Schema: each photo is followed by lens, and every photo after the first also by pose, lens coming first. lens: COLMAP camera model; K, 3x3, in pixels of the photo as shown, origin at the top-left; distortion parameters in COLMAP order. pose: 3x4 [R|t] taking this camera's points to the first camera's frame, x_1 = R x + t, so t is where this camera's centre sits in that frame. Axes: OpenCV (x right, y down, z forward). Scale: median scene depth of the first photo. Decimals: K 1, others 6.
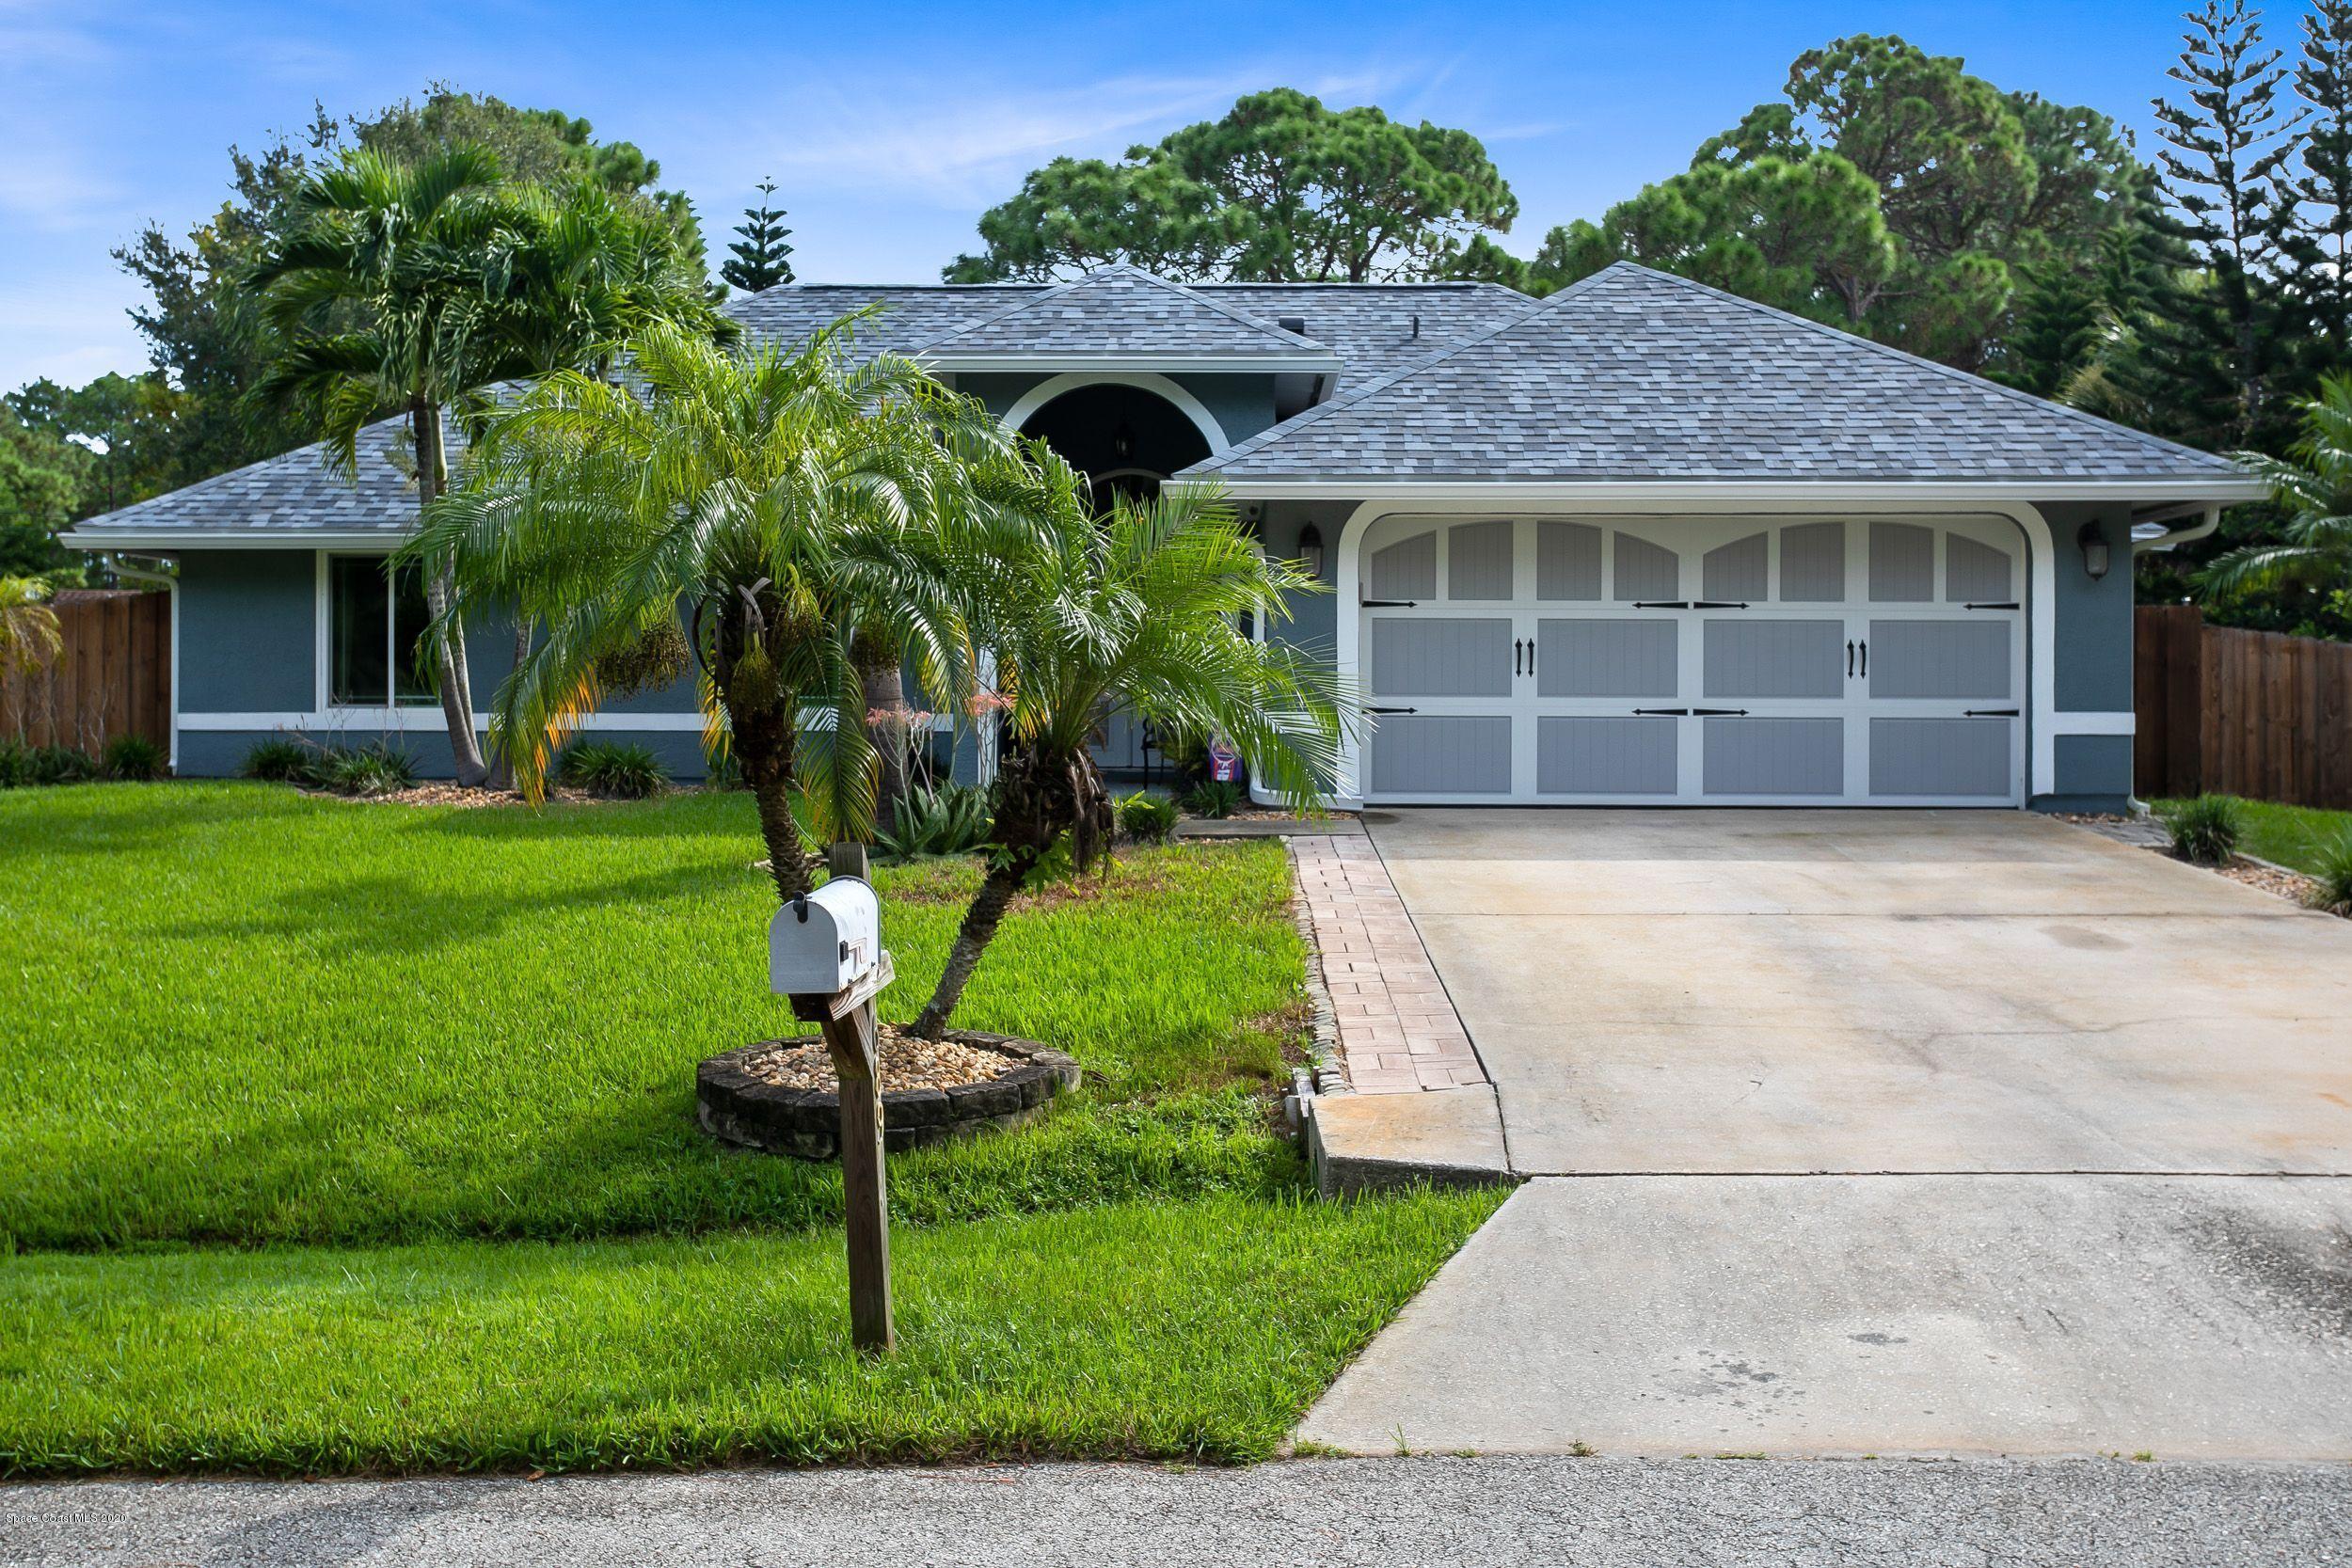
lens RADIAL K [[2530.8, 0, 1209.5], [0, 2530.8, 657.5], [0, 0, 1]] dist [0.004904, 0.177830]
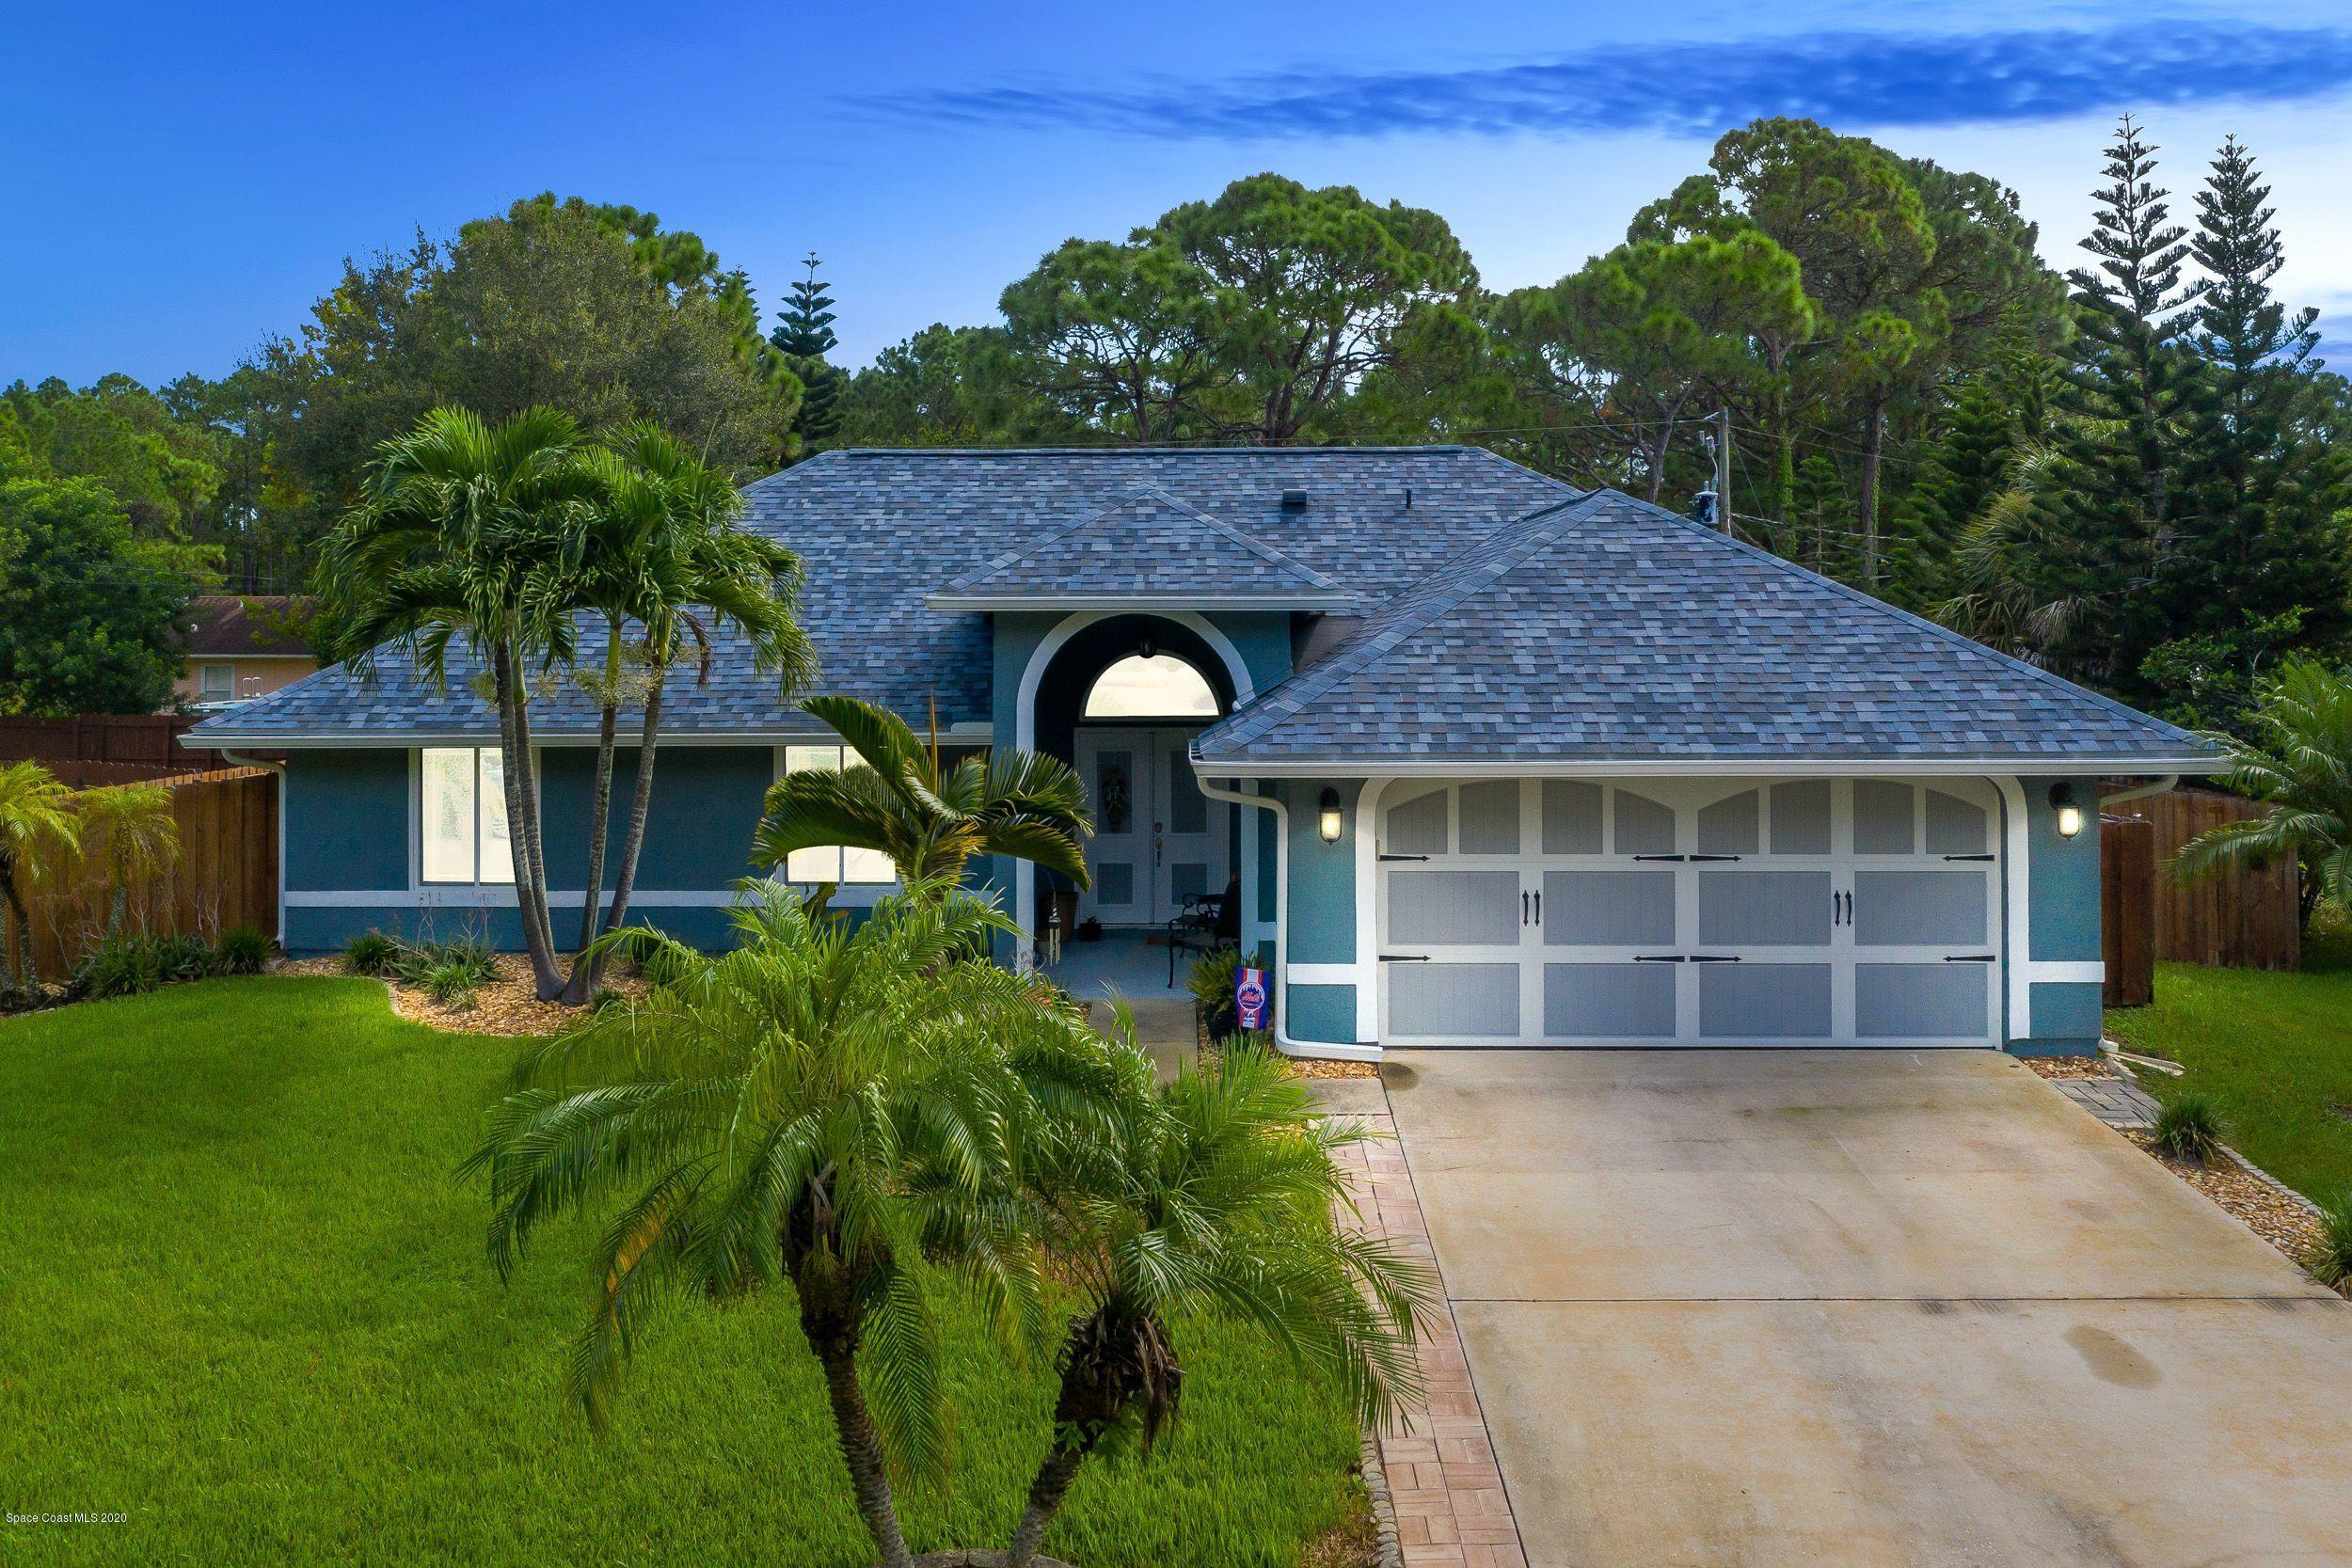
lens RADIAL K [[2195.7, 0, 1167.1], [0, 2195.7, 532.5], [0, 0, 1]] dist [-0.003281, 0.010029]
pose [[0.999932, -0.004208, -0.010880, -0.012716], [0.004031, 0.999859, -0.016273, -0.100806], [0.010947, 0.016228, 0.999808, 0.049765]]
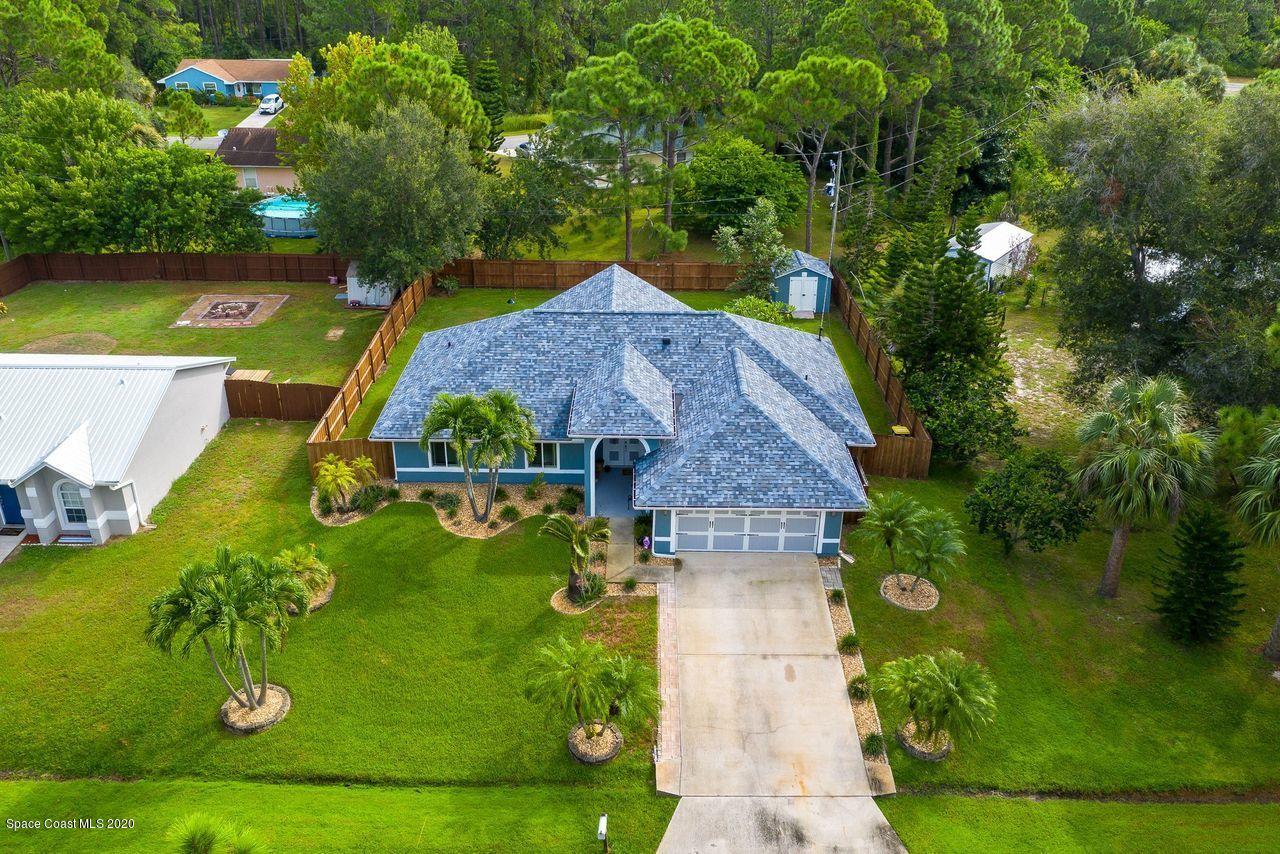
lens RADIAL K [[1069.3, 0, 648.0], [0, 1069.3, 388.6], [0, 0, 1]] dist [-0.003392, -0.001489]
pose [[0.999898, 0.012021, 0.007660, -0.006700], [-0.014145, 0.903165, 0.429061, -0.744944], [-0.001760, -0.429126, 0.903243, -0.463183]]
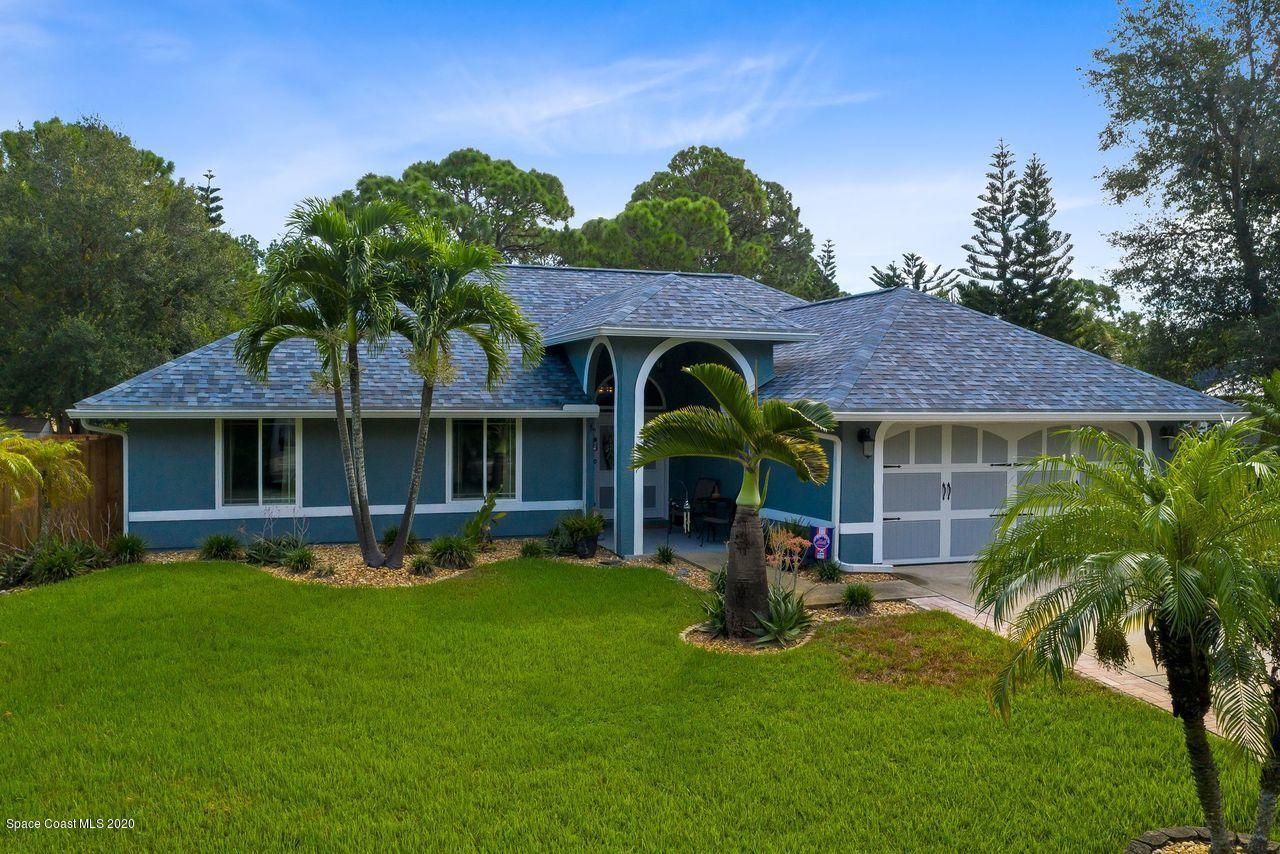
lens RADIAL K [[1069.3, 0, 648.0], [0, 1069.3, 388.6], [0, 0, 1]] dist [-0.003392, -0.001489]
pose [[0.939555, 0.009050, 0.342279, -0.283143], [-0.012683, 0.999884, 0.008378, -0.061770], [-0.342163, -0.012213, 0.939561, 0.185176]]
